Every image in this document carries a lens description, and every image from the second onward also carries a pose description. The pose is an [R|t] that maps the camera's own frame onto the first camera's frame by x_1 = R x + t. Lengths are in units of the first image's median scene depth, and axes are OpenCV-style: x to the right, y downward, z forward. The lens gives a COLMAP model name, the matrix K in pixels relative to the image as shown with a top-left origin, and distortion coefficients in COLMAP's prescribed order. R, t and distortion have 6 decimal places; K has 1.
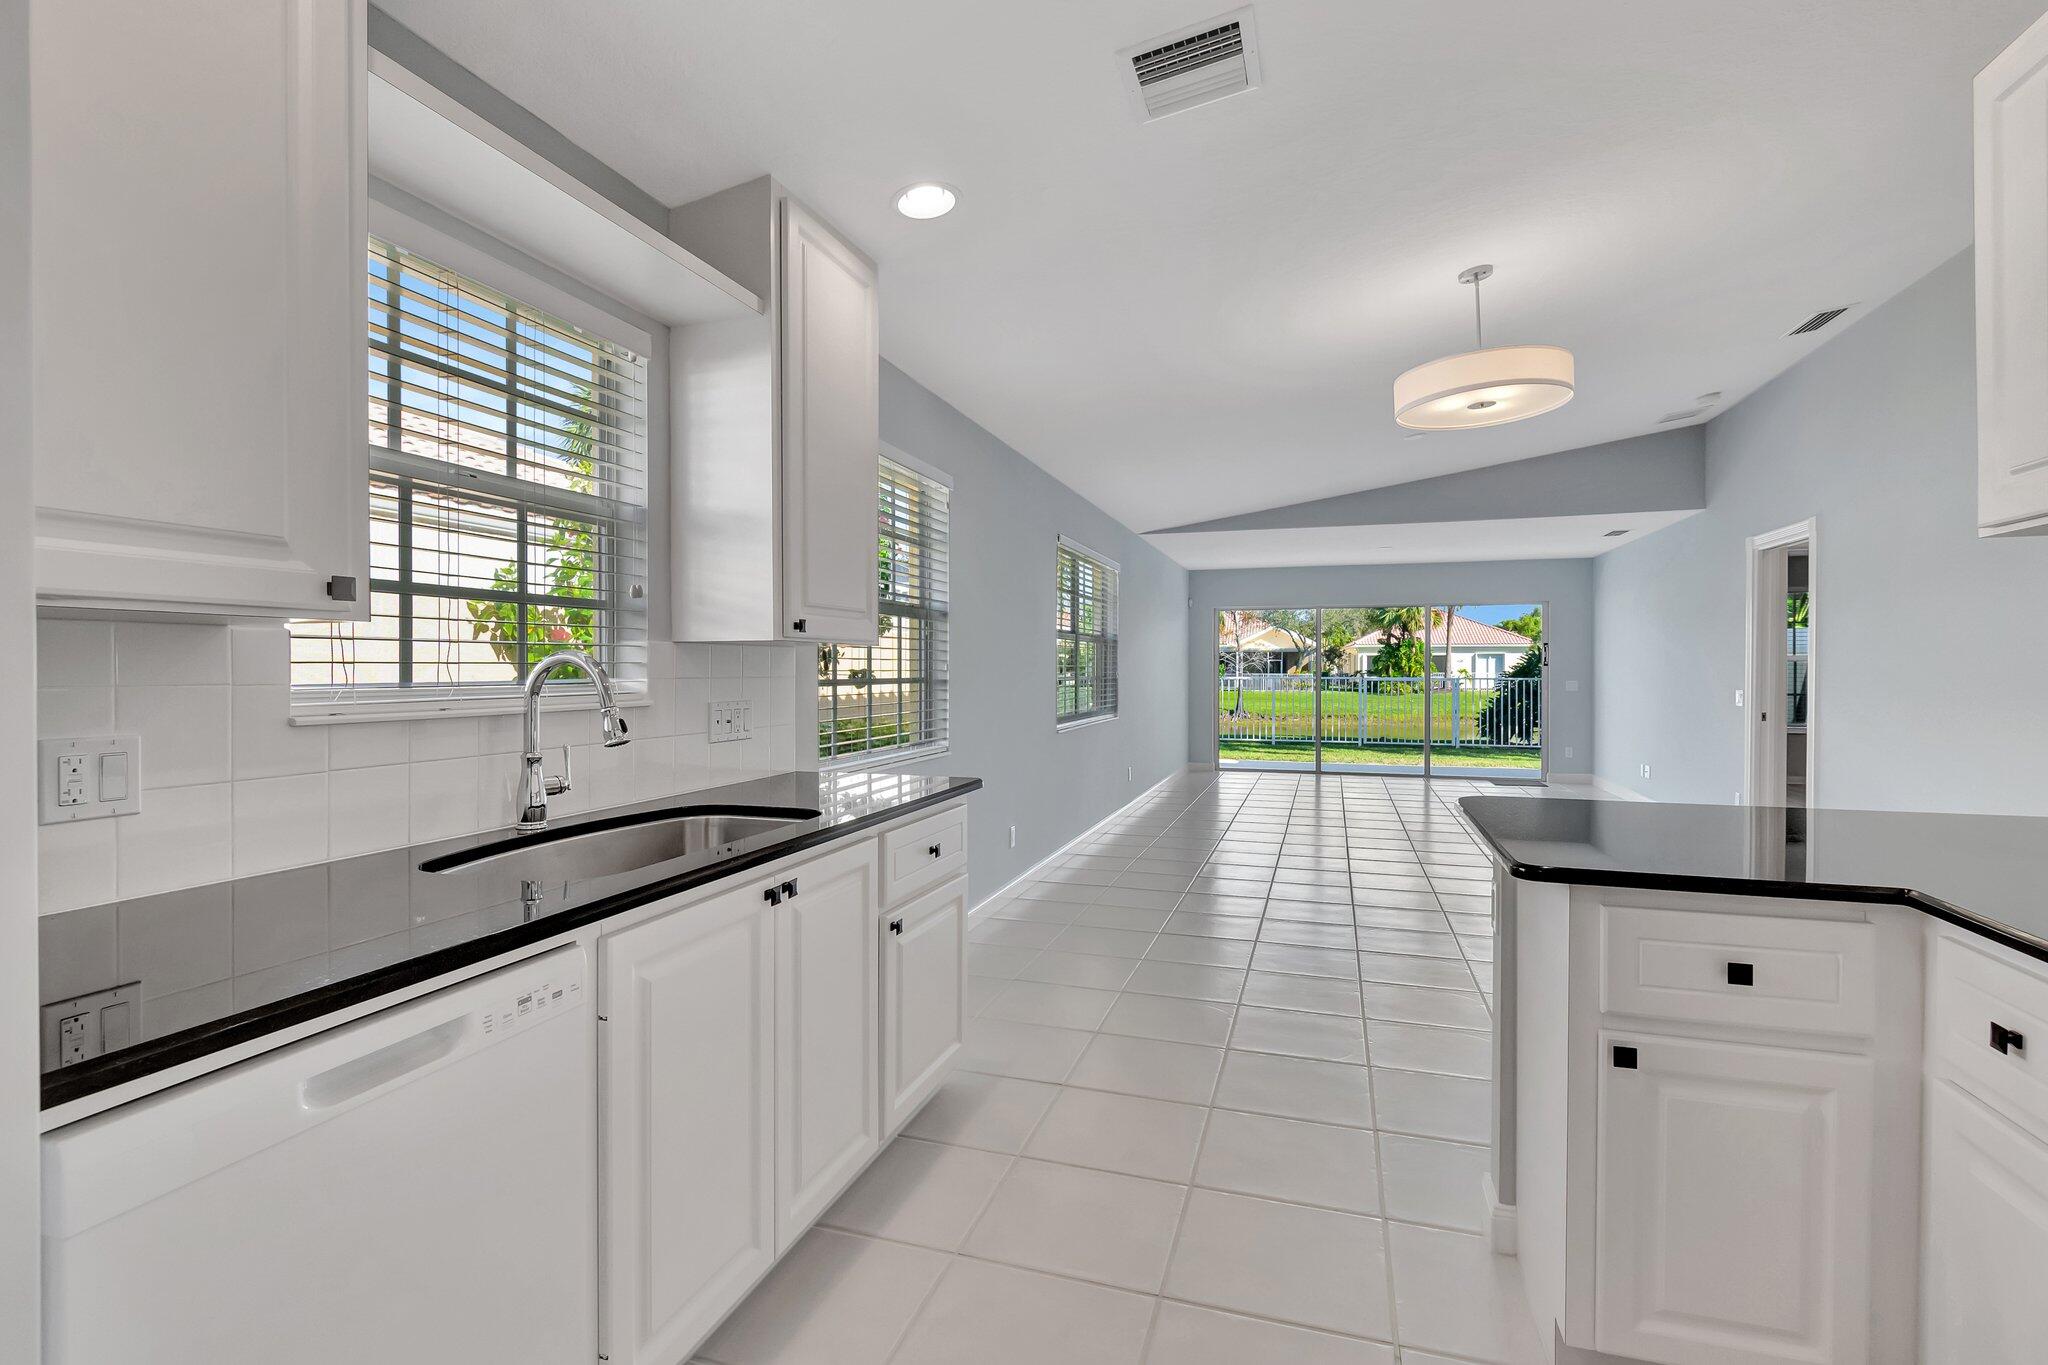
lens RADIAL K [[967.5, 0, 1005.7], [0, 967.5, 678.1], [0, 0, 1]] dist [-0.000255, -0.000534]
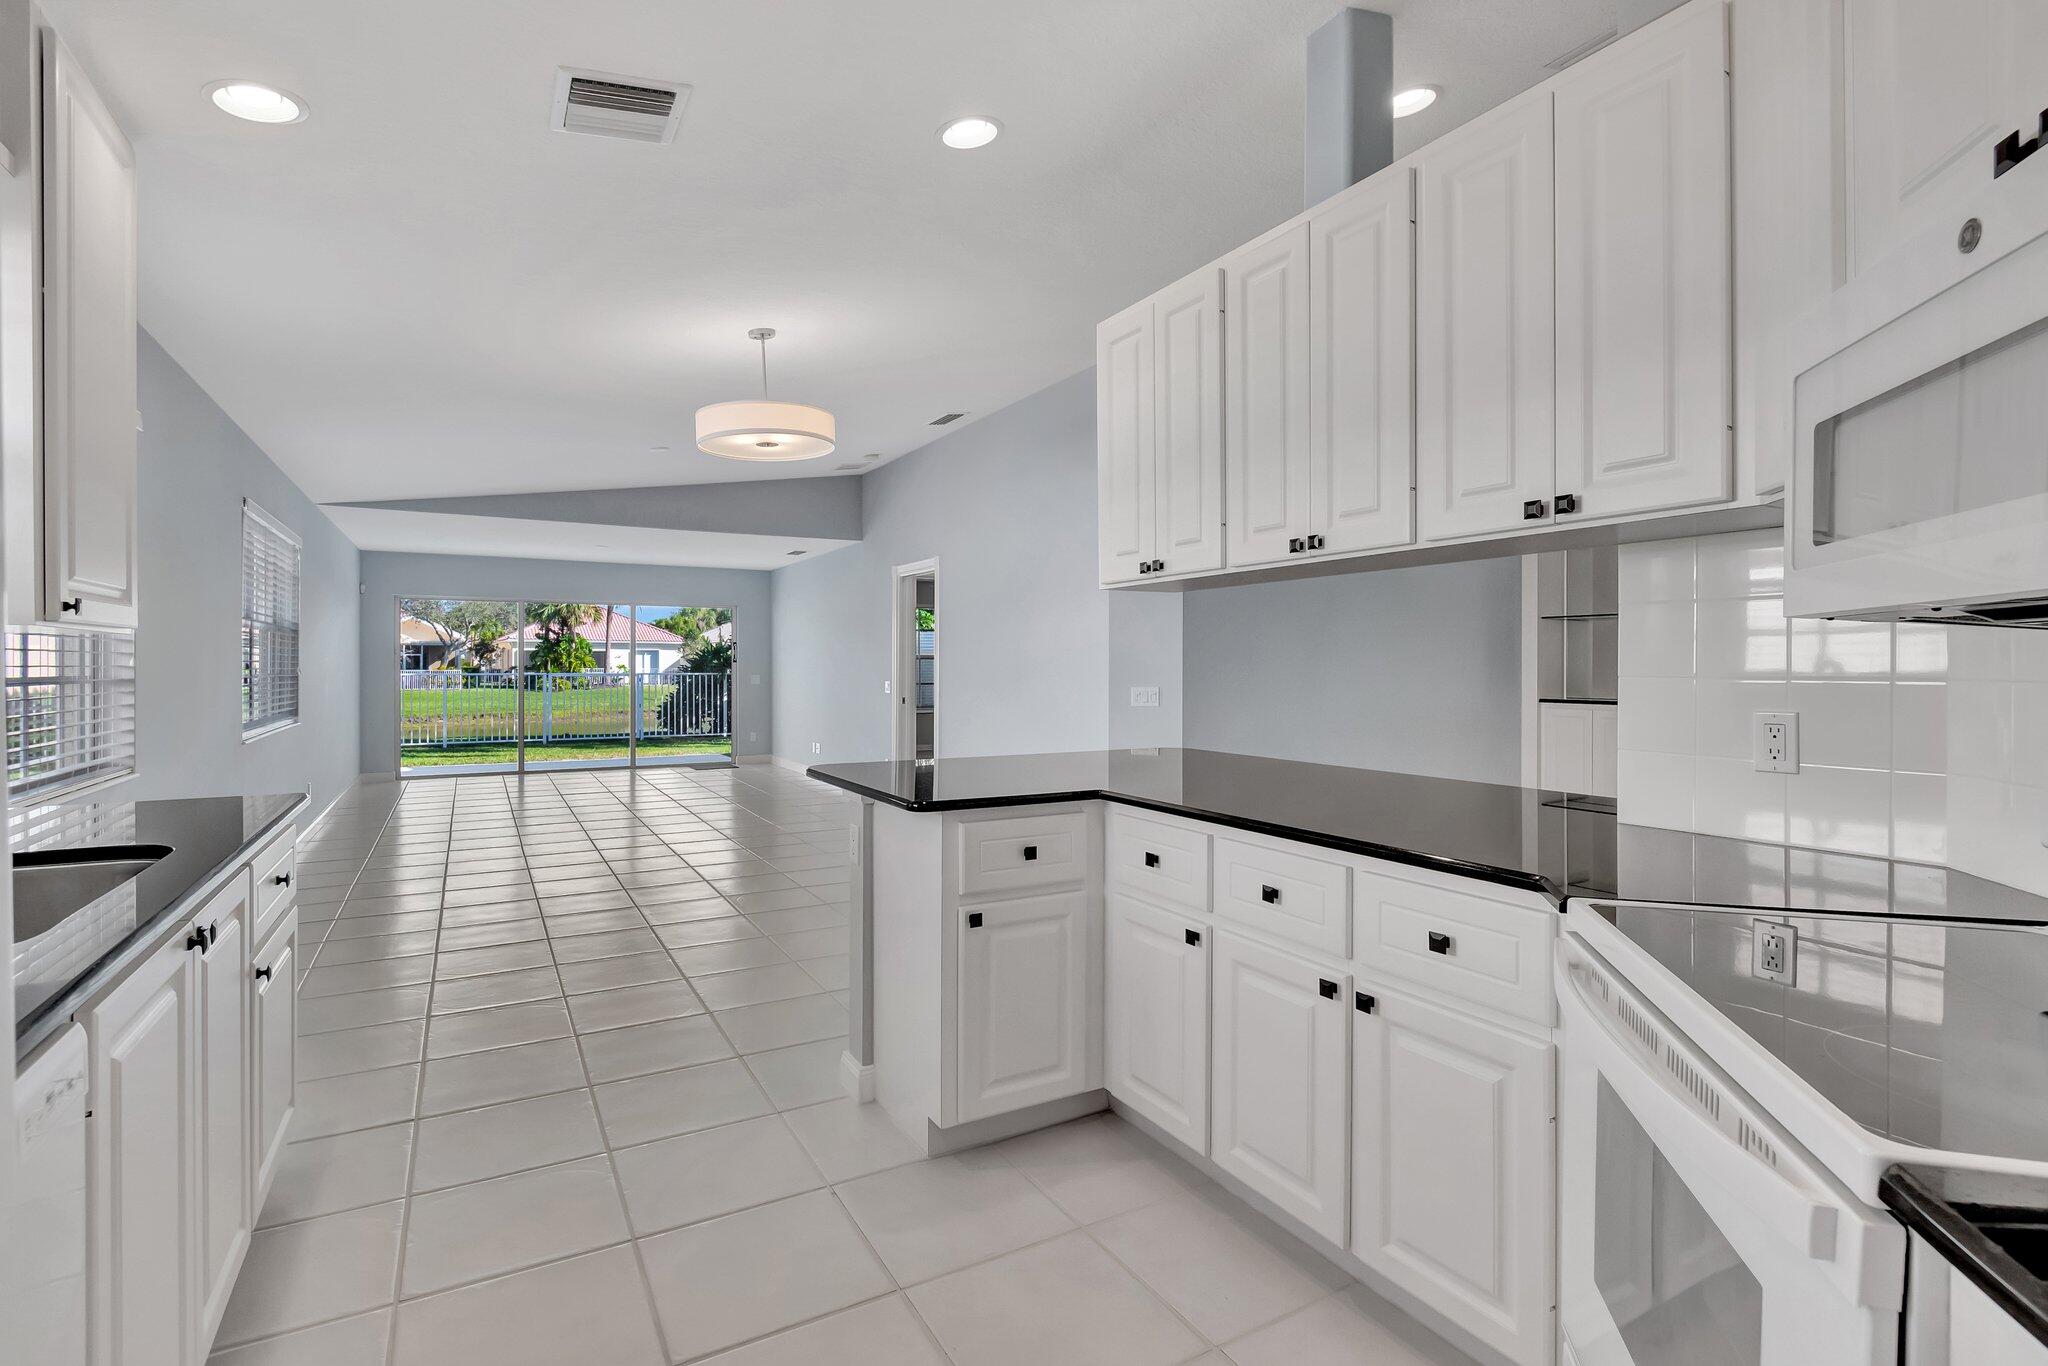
lens RADIAL K [[972.8, 0, 998.4], [0, 972.8, 661.9], [0, 0, 1]] dist [0.026167, -0.000281]
pose [[0.683625, 0.003081, 0.729826, -0.037280], [0.005891, 0.999935, -0.009739, 0.000066], [-0.729809, 0.010958, 0.683563, -0.006366]]
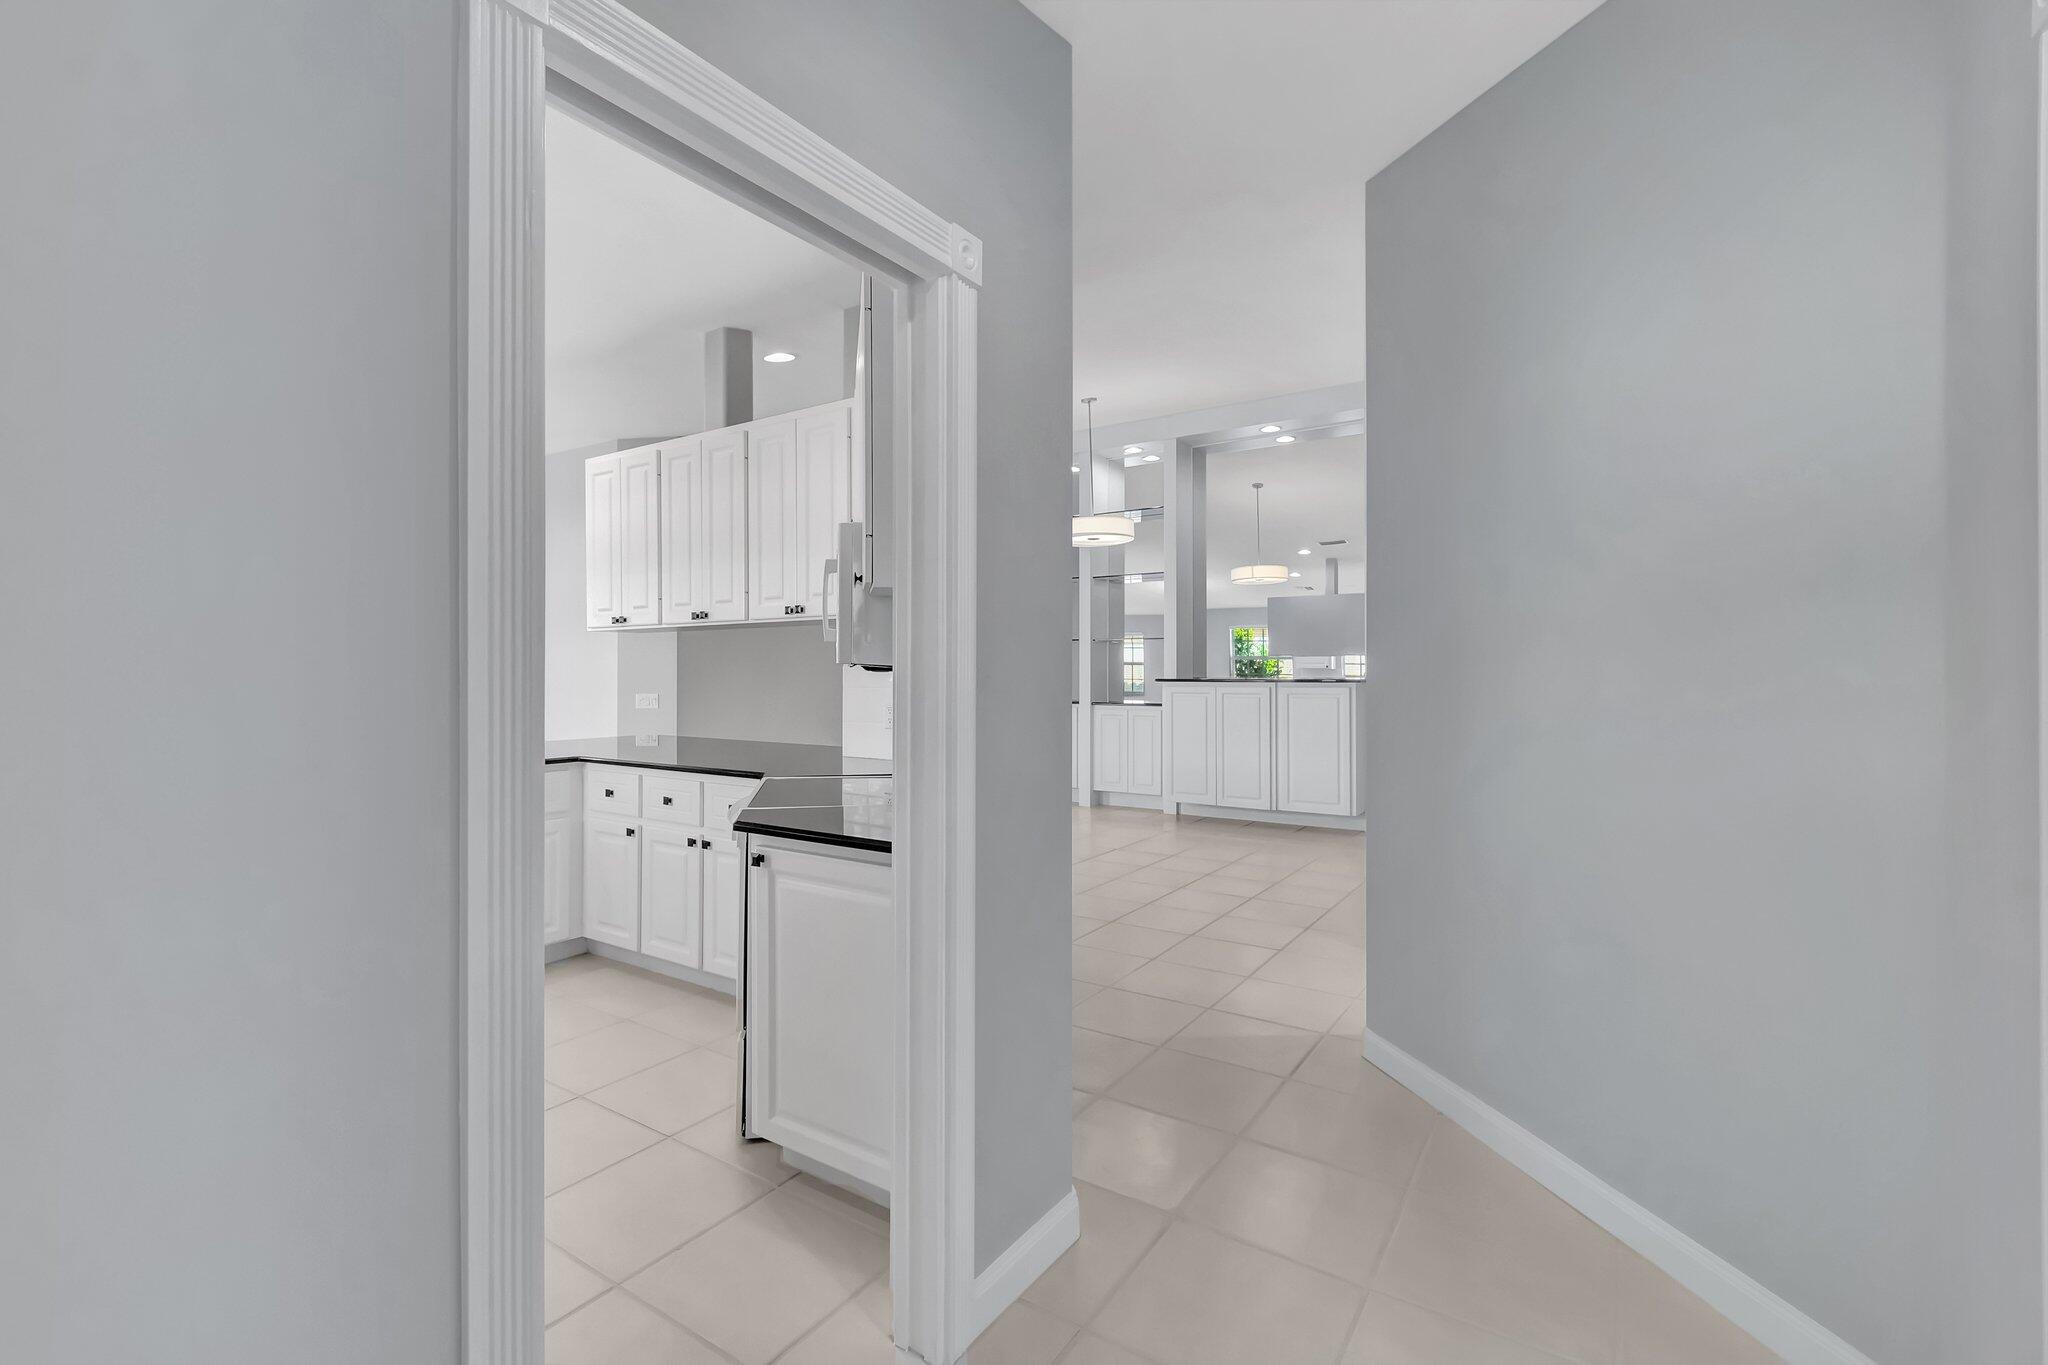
lens RADIAL K [[909.0, 0, 1008.9], [0, 909.0, 677.1], [0, 0, 1]] dist [0.004171, 0.000503]
pose [[0.271593, -0.003174, 0.962407, -0.104736], [0.006315, 0.999979, 0.001516, -0.001375], [-0.962391, 0.005666, 0.271608, -0.077195]]
